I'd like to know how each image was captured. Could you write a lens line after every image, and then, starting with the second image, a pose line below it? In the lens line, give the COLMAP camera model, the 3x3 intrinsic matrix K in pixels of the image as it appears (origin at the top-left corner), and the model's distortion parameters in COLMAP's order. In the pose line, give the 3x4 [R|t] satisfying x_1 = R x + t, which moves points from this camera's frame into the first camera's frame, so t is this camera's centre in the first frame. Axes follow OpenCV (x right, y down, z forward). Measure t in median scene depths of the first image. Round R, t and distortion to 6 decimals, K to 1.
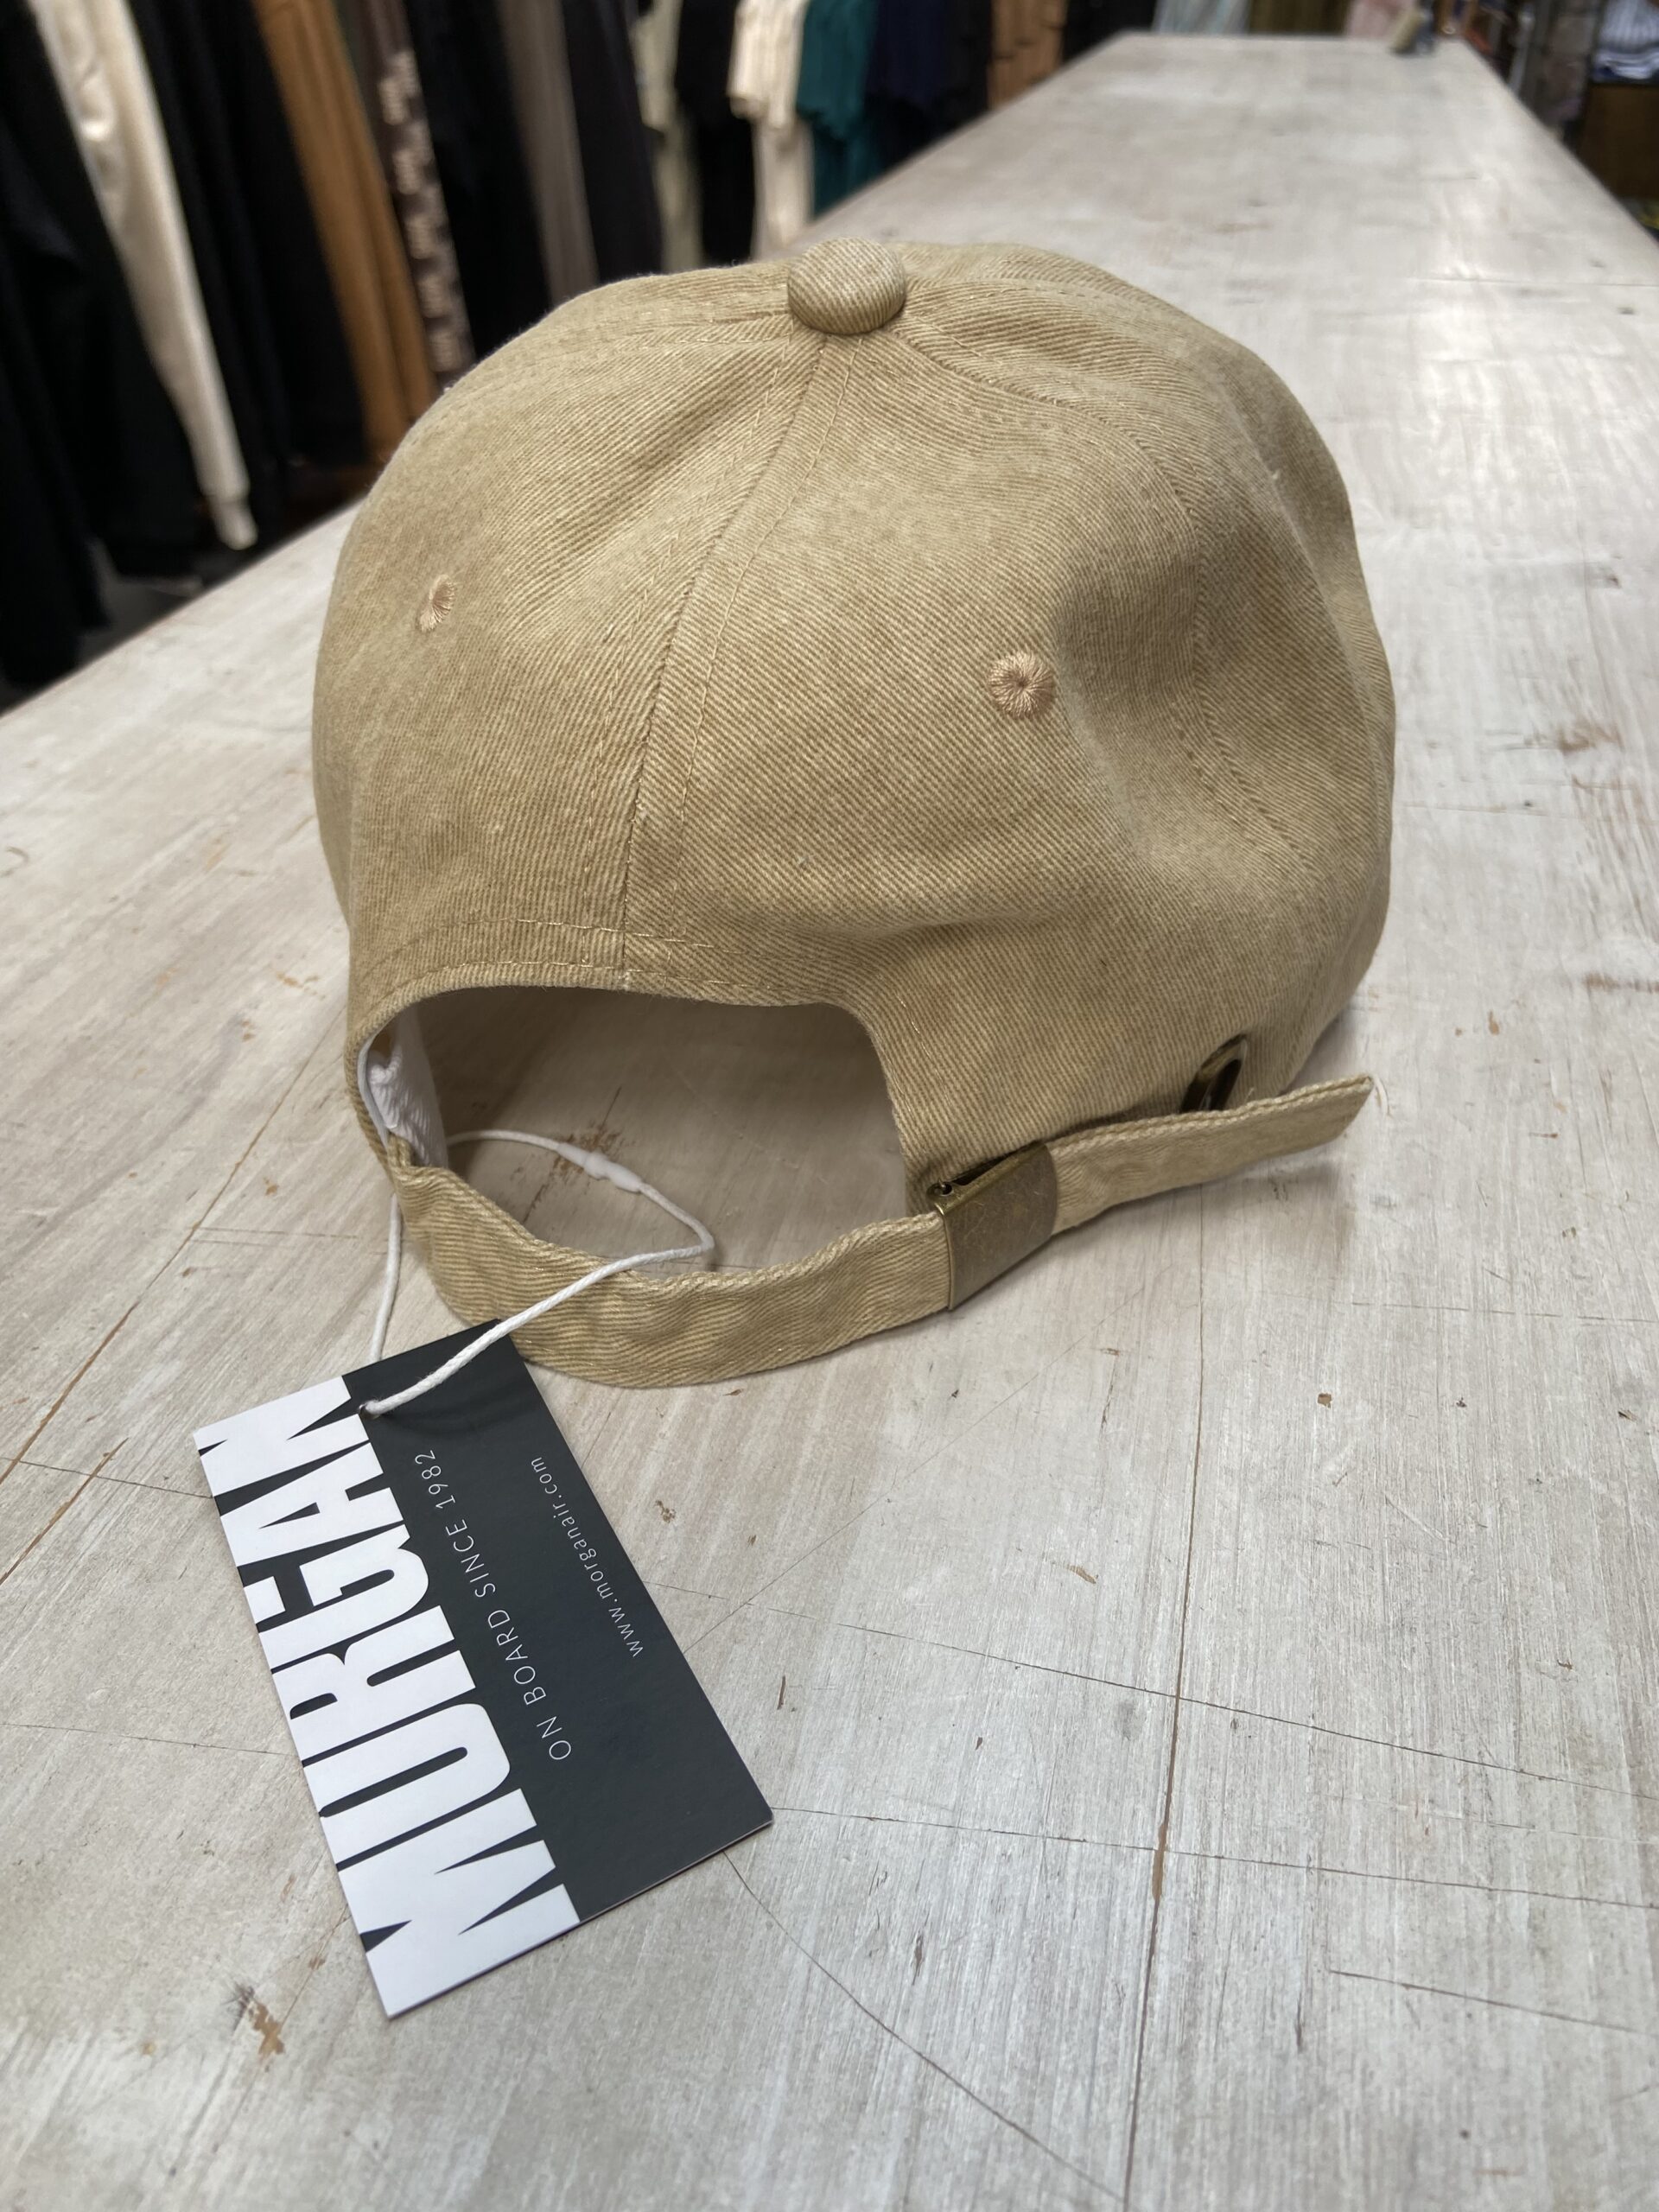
lens RADIAL K [[1703.5, 0, 835.3], [0, 1703.5, 1091.7], [0, 0, 1]] dist [0.133672, -0.198706]
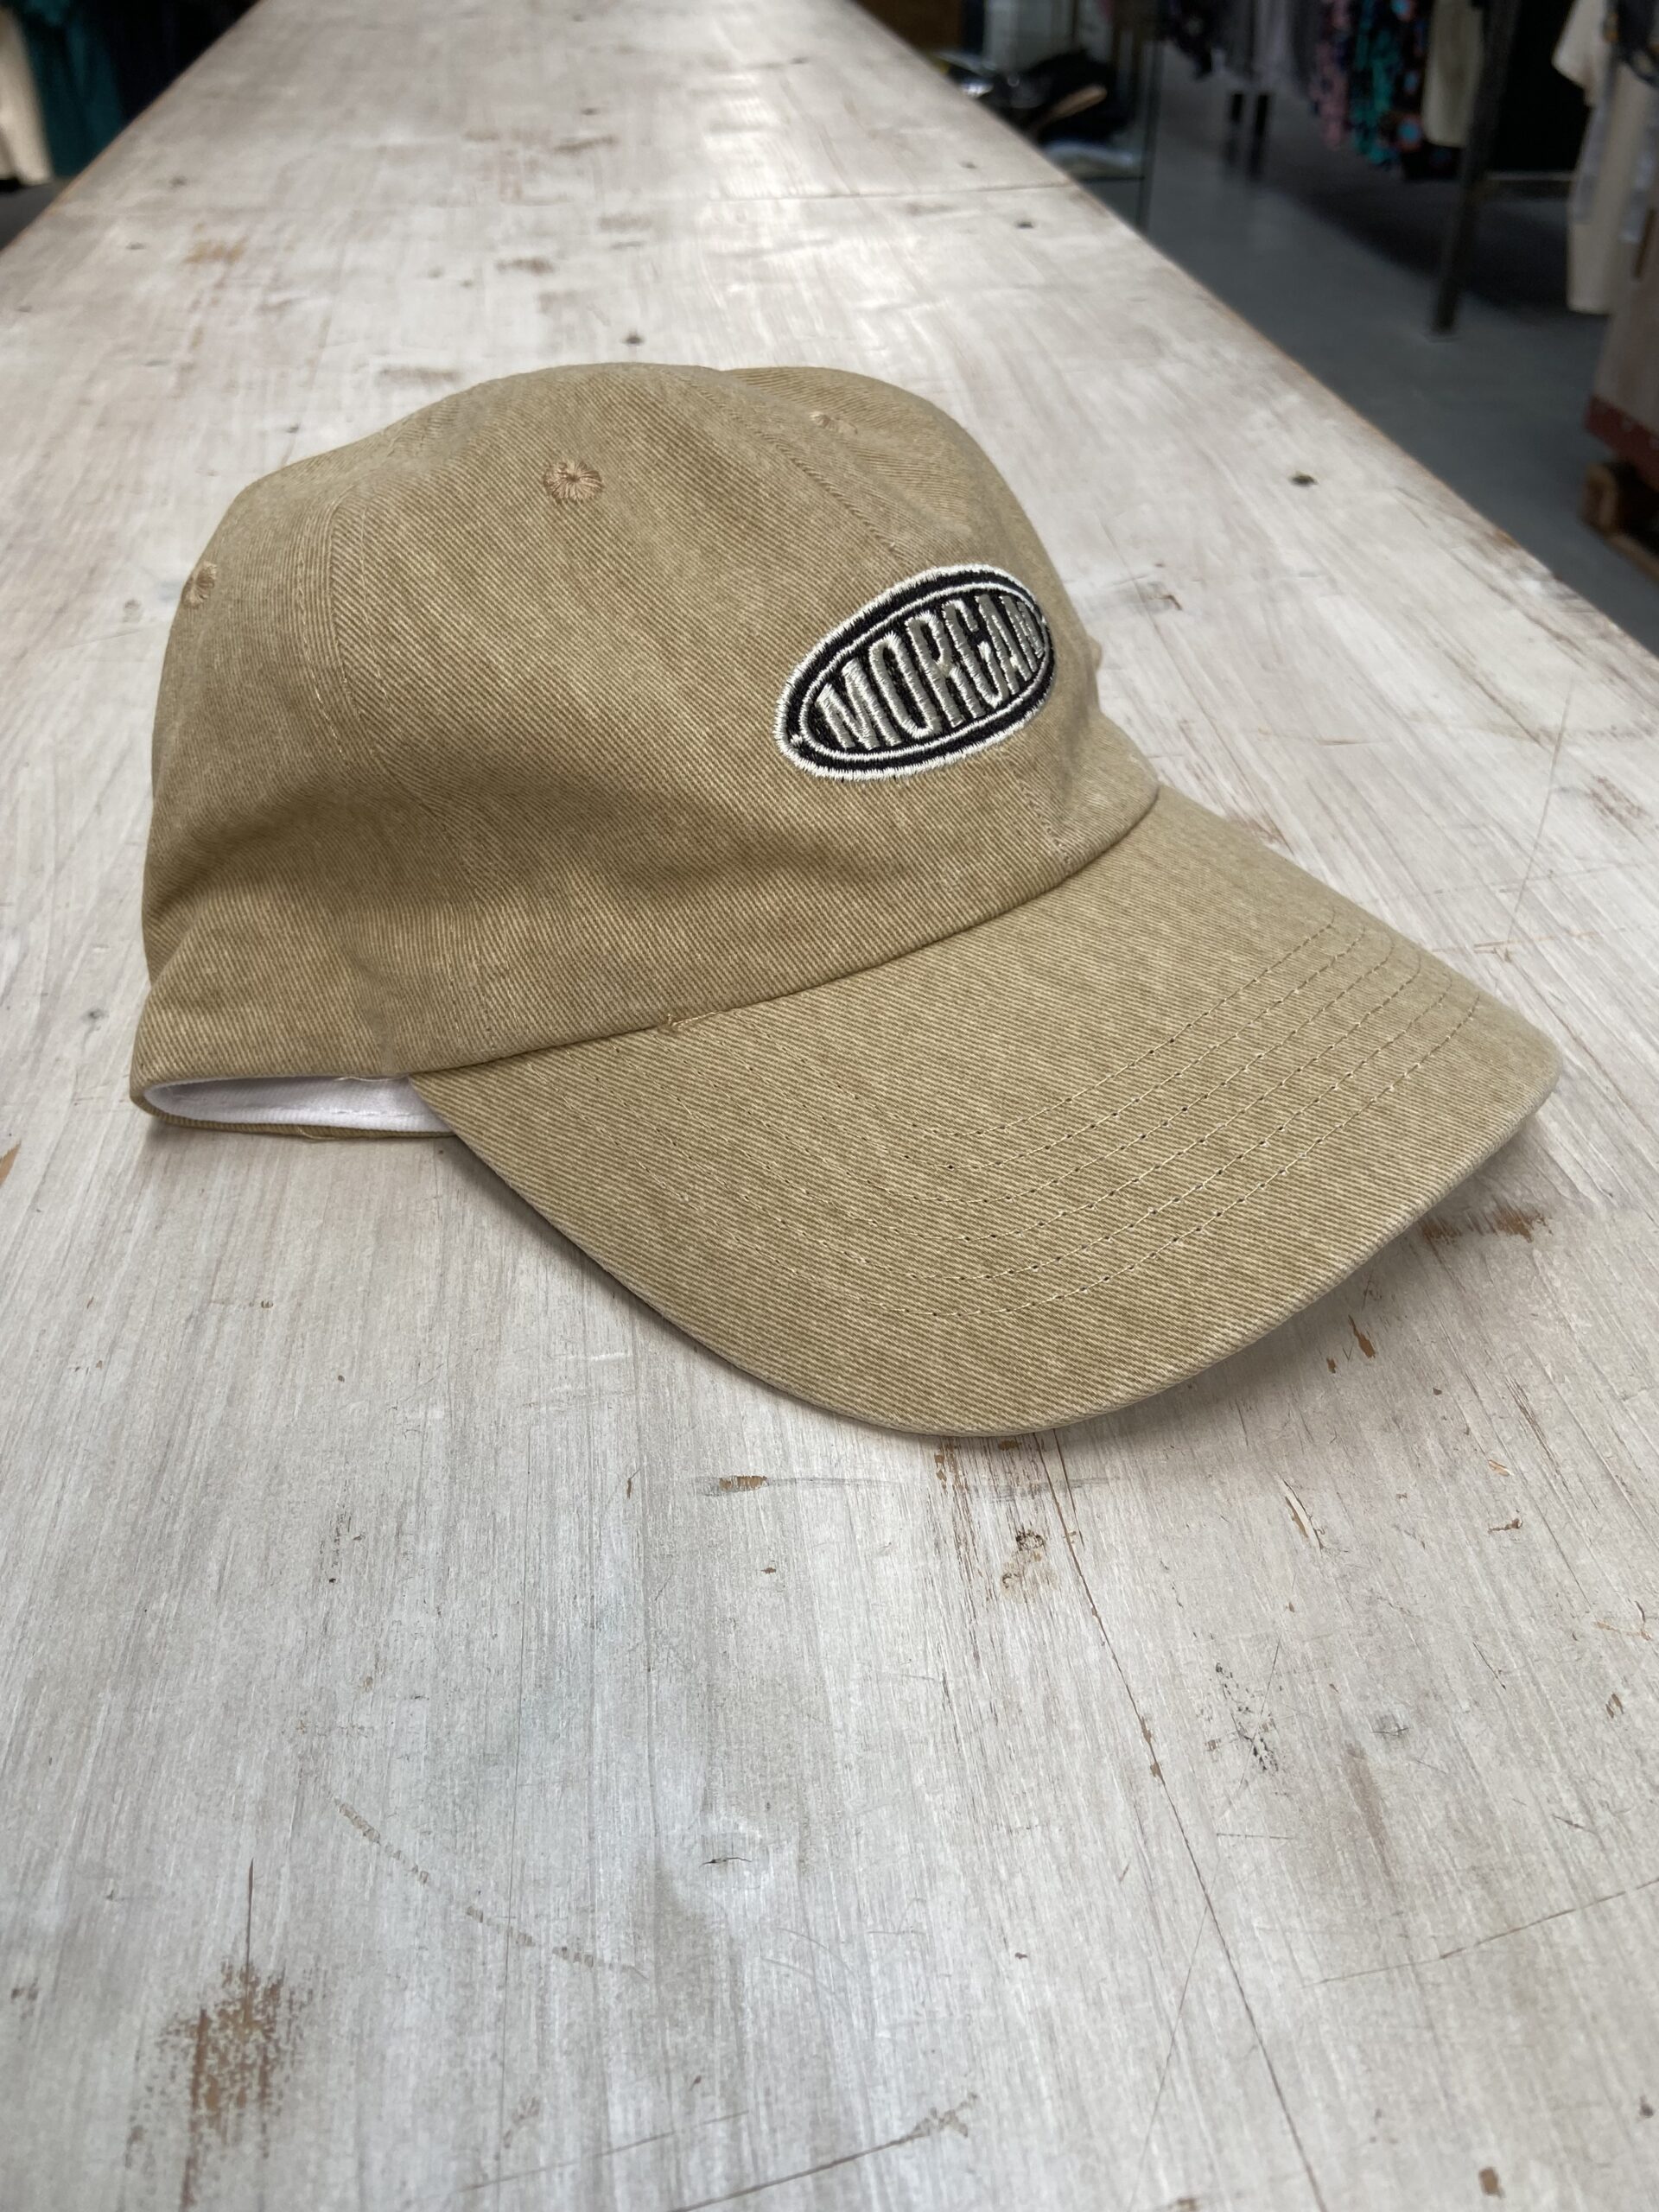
lens RADIAL K [[1703.5, 0, 835.3], [0, 1703.5, 1091.7], [0, 0, 1]] dist [0.133672, -0.198706]
pose [[0.930800, -0.226433, 0.286950, -0.061025], [0.207559, 0.973599, 0.094996, -0.371532], [-0.300884, -0.028864, 0.953224, 0.436544]]
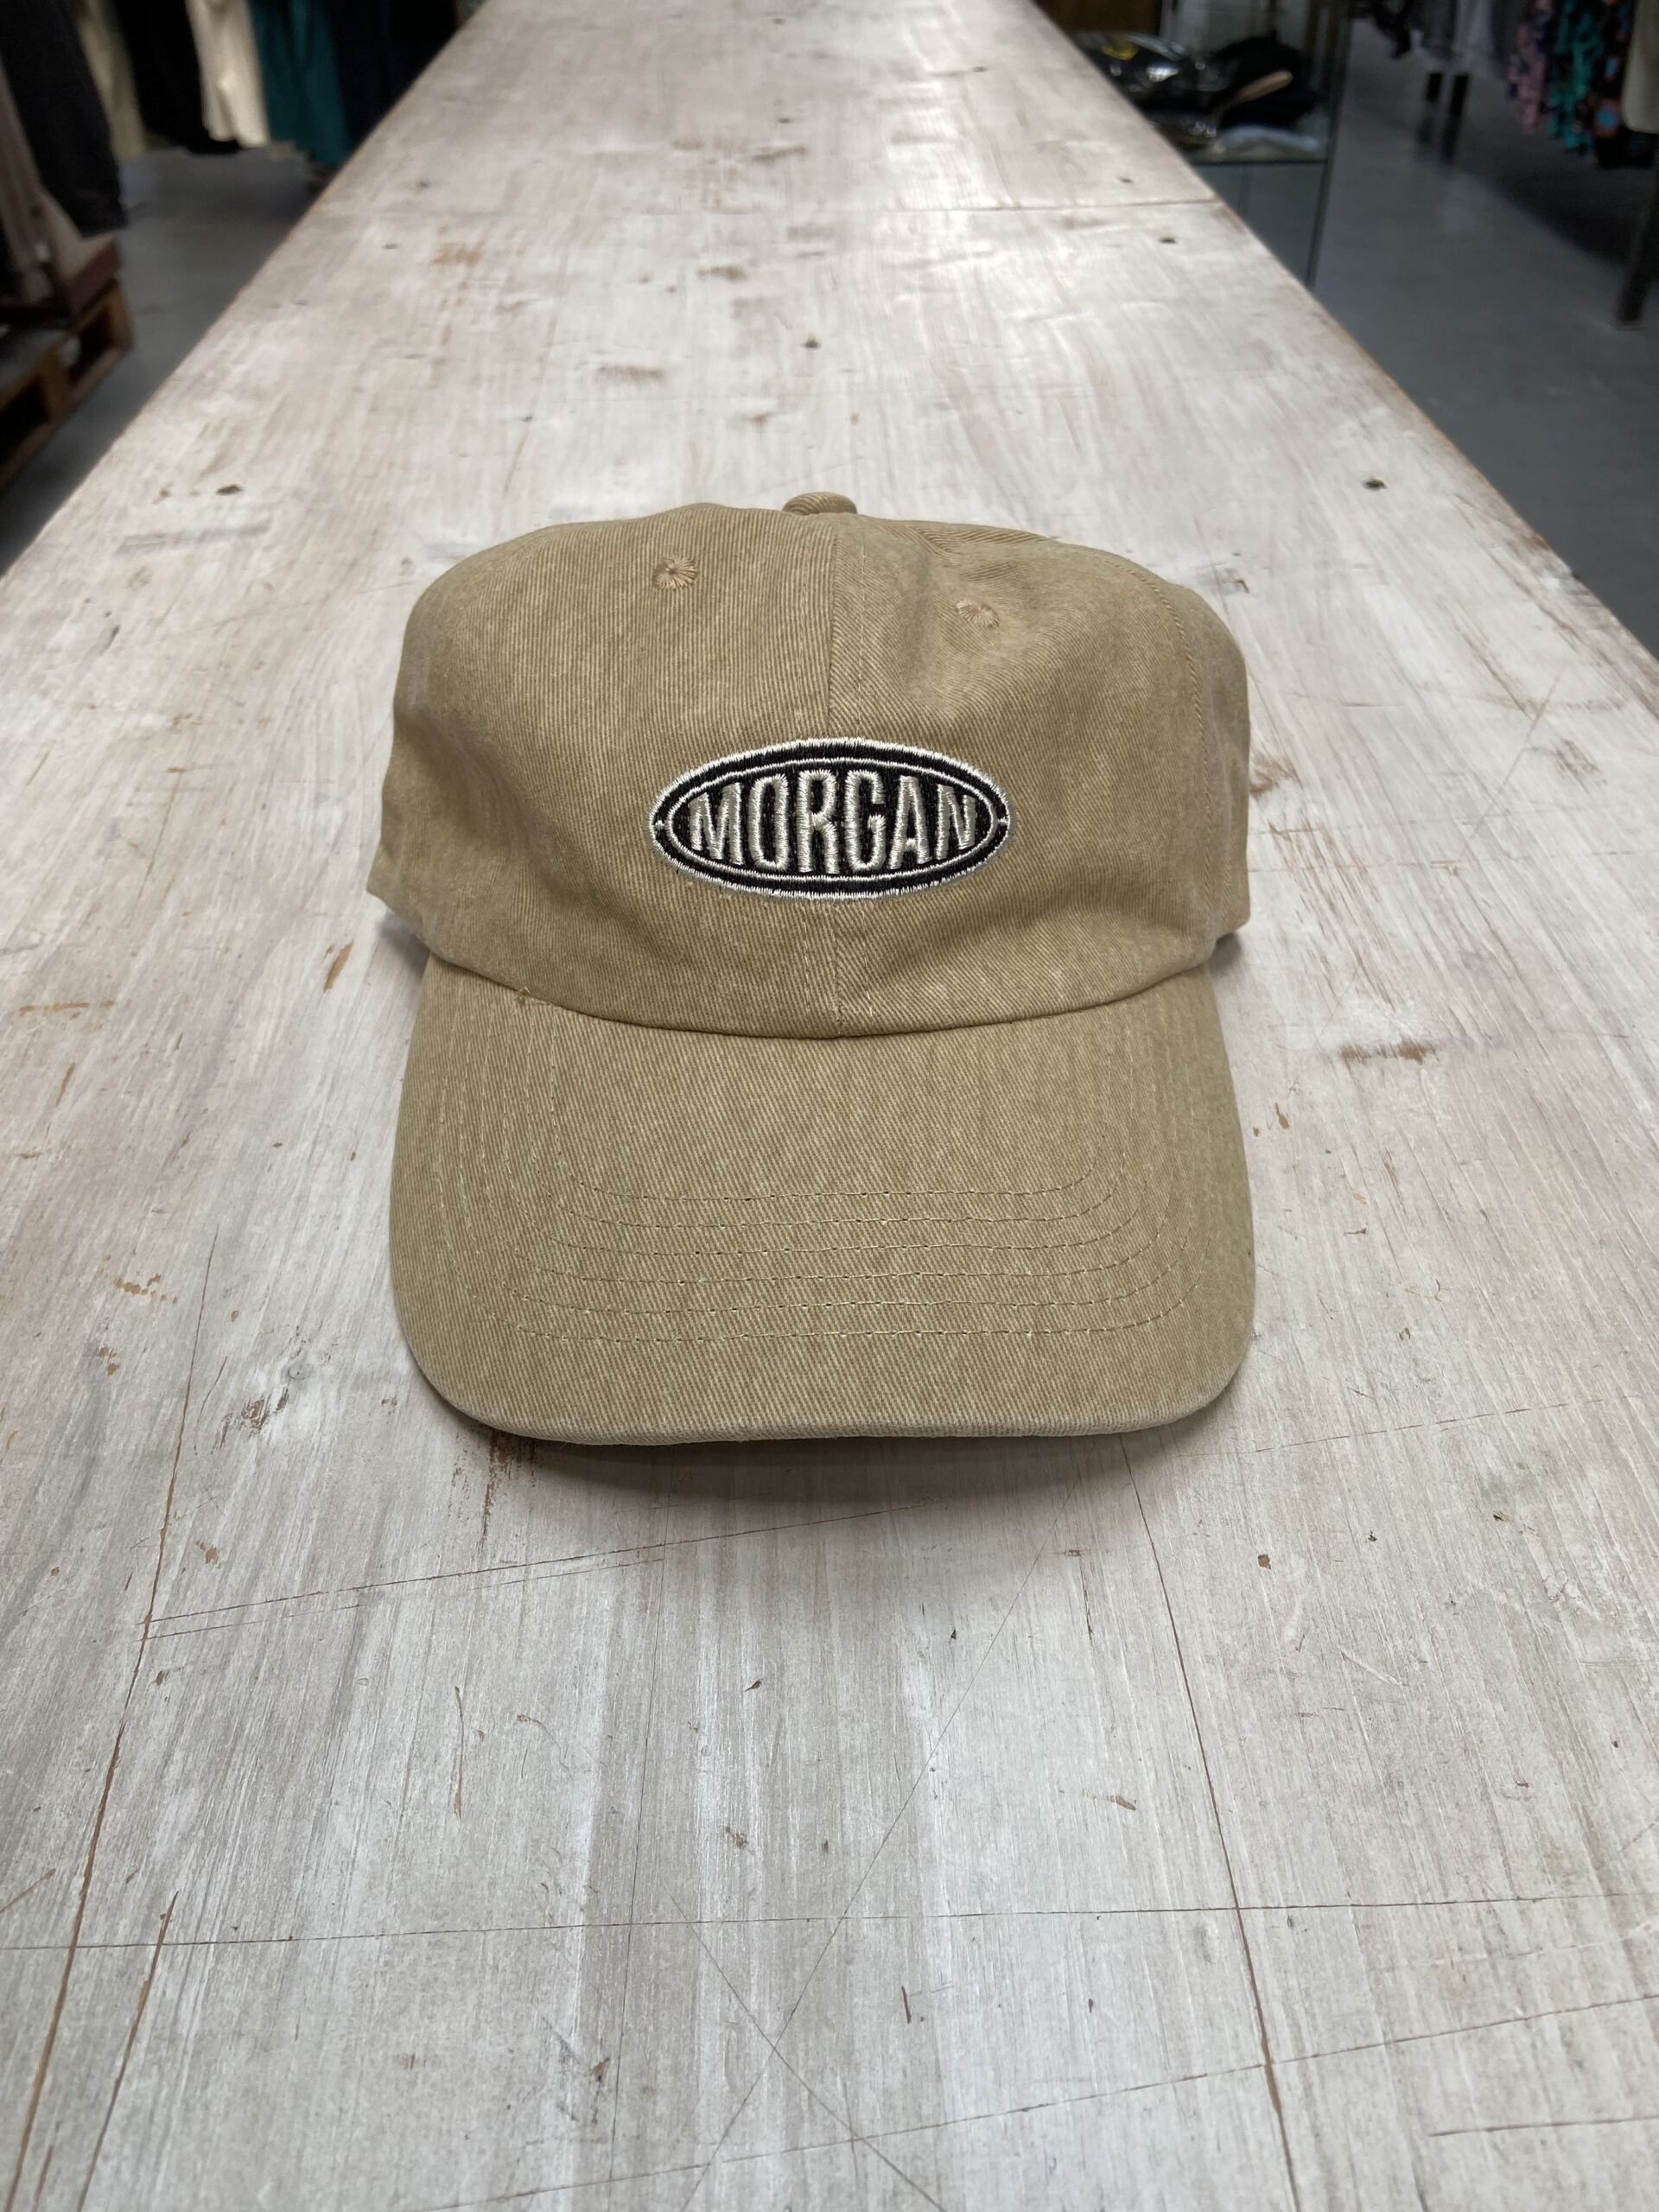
lens RADIAL K [[1703.5, 0, 835.3], [0, 1703.5, 1091.7], [0, 0, 1]] dist [0.133672, -0.198706]
pose [[0.961771, -0.176542, 0.209357, -0.172496], [0.159279, 0.982480, 0.096767, -0.283033], [-0.222772, -0.059721, 0.973039, -0.022906]]
